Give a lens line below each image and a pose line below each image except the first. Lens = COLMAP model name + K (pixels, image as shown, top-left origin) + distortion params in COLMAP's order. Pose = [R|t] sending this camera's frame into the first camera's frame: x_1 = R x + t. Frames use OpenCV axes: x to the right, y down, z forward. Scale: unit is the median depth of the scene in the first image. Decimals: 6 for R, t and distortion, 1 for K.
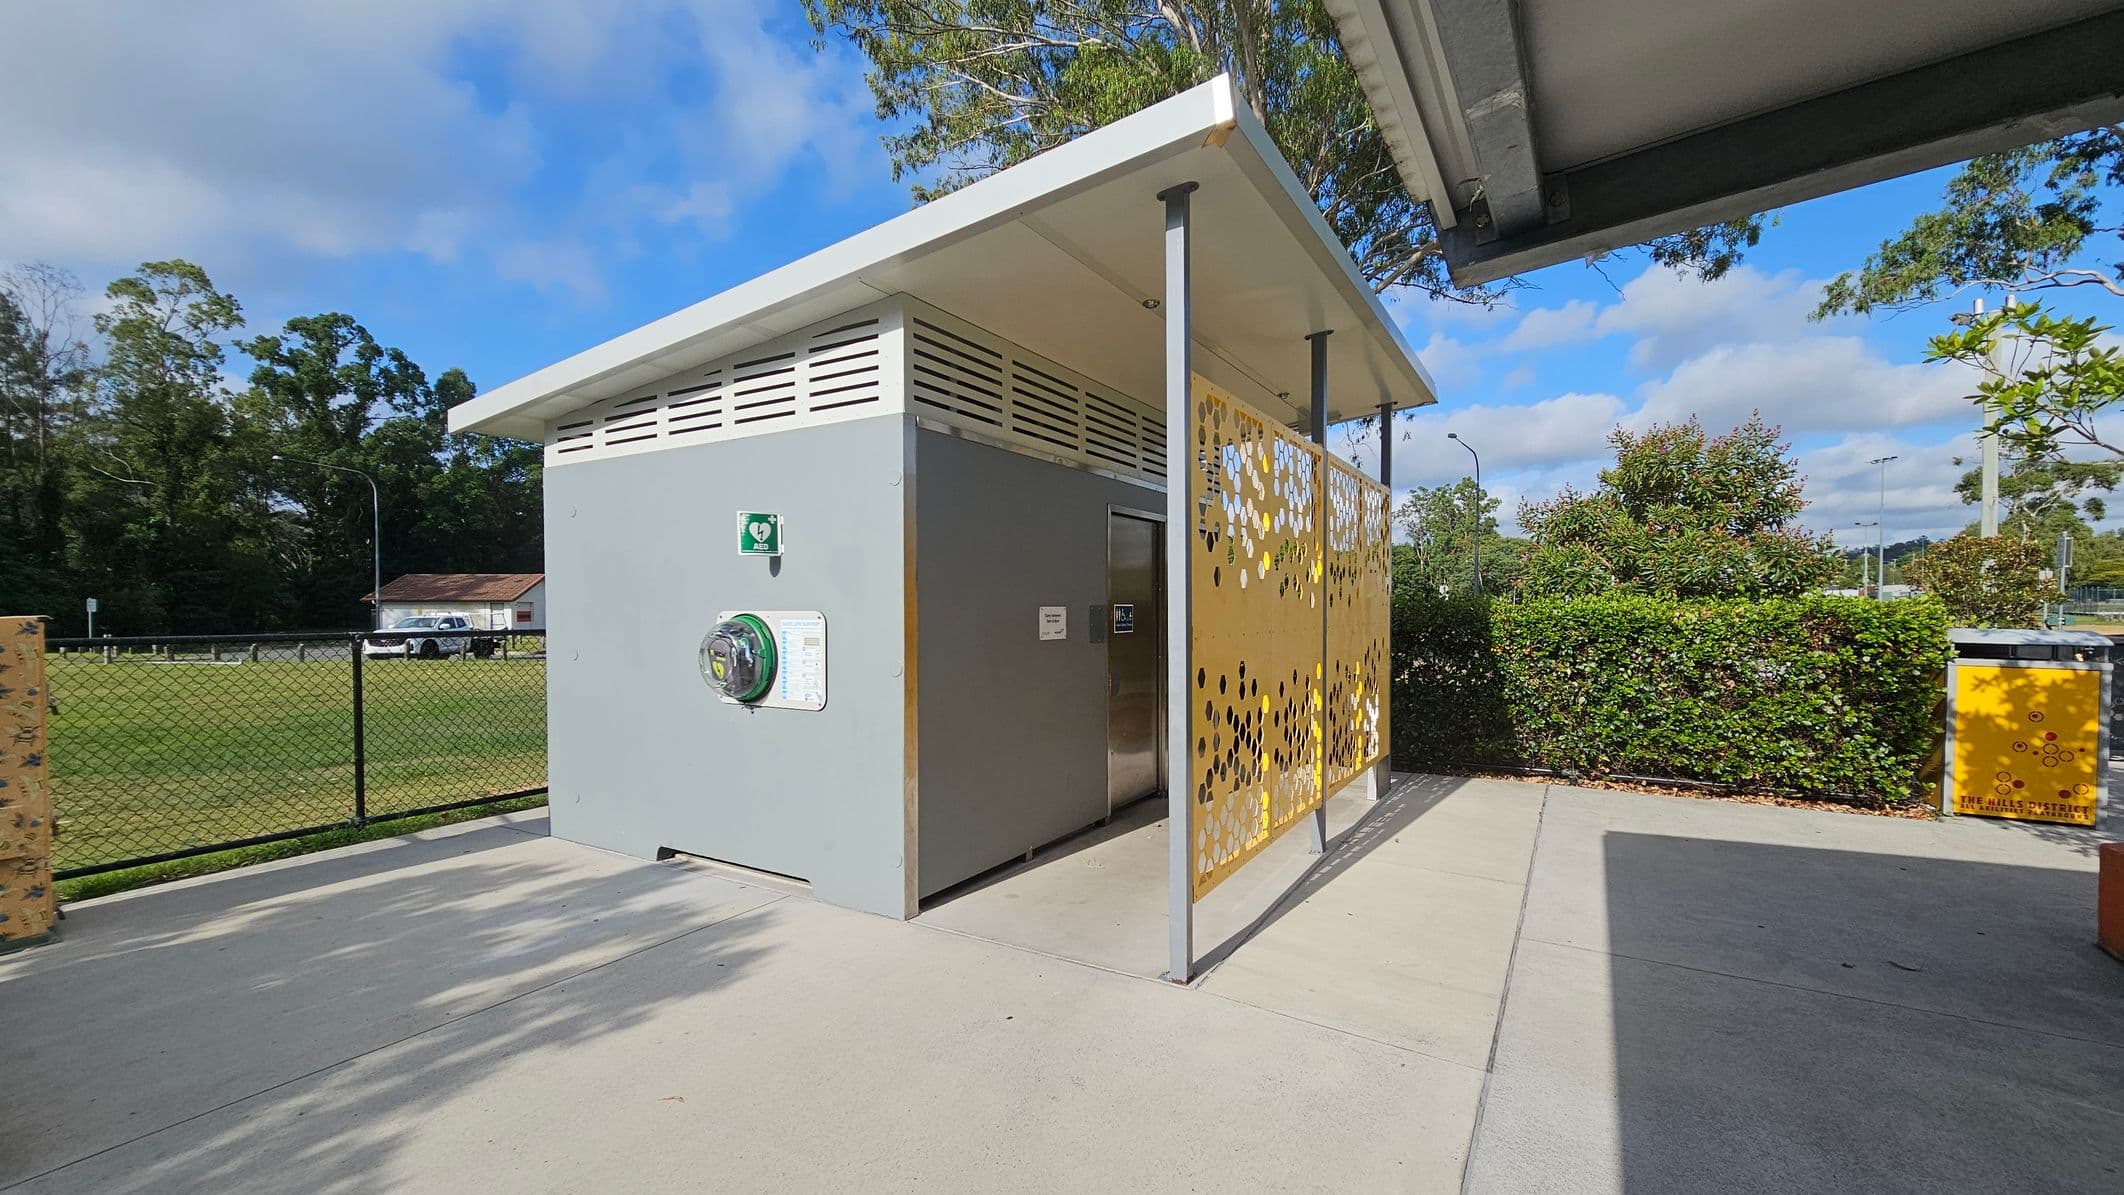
lens RADIAL K [[868.9, 0, 1047.8], [0, 868.9, 604.5], [0, 0, 1]] dist [-0.001550, 0.000317]
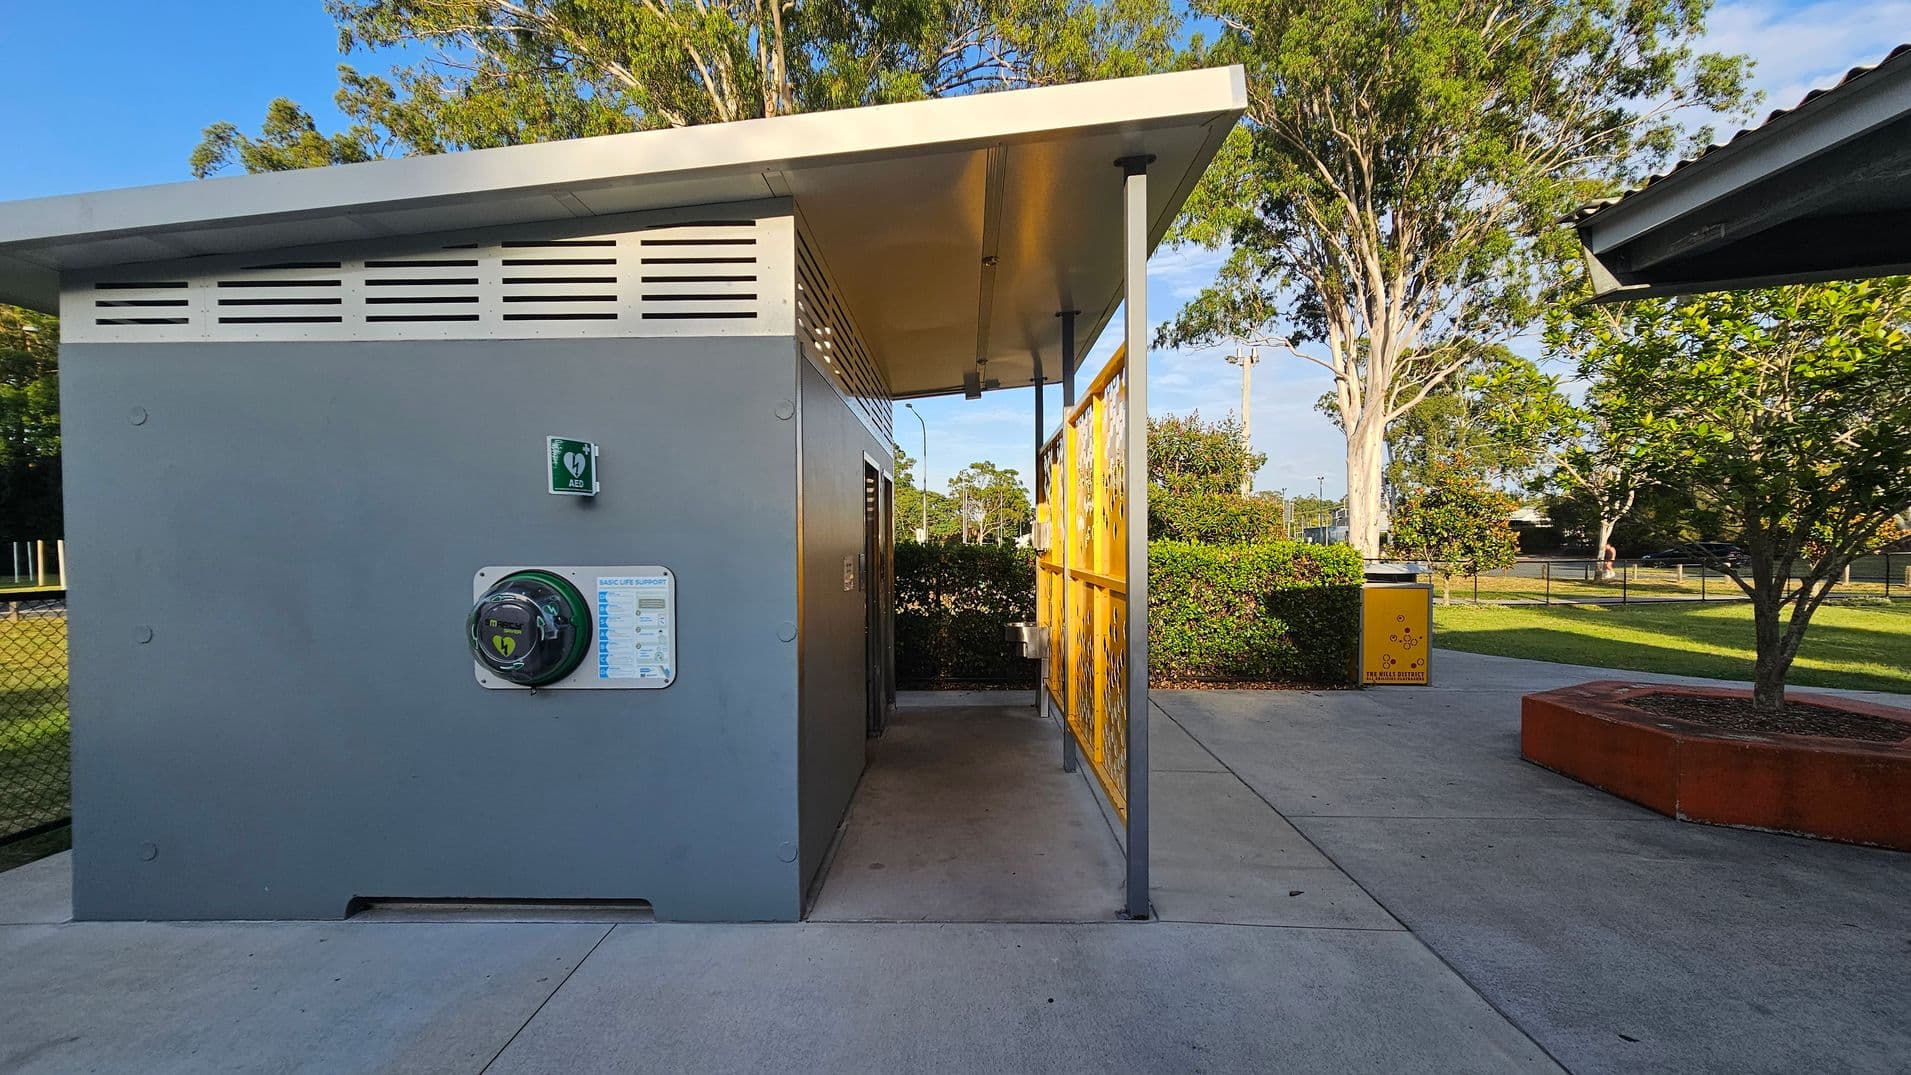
lens RADIAL K [[781.7, 0, 950.0], [0, 781.7, 542.9], [0, 0, 1]] dist [-0.001550, 0.000317]
pose [[0.861169, -0.000331, 0.508319, -0.398344], [0.000765, 0.999999, -0.000646, -0.012983], [-0.508318, 0.000945, 0.861169, 0.230183]]
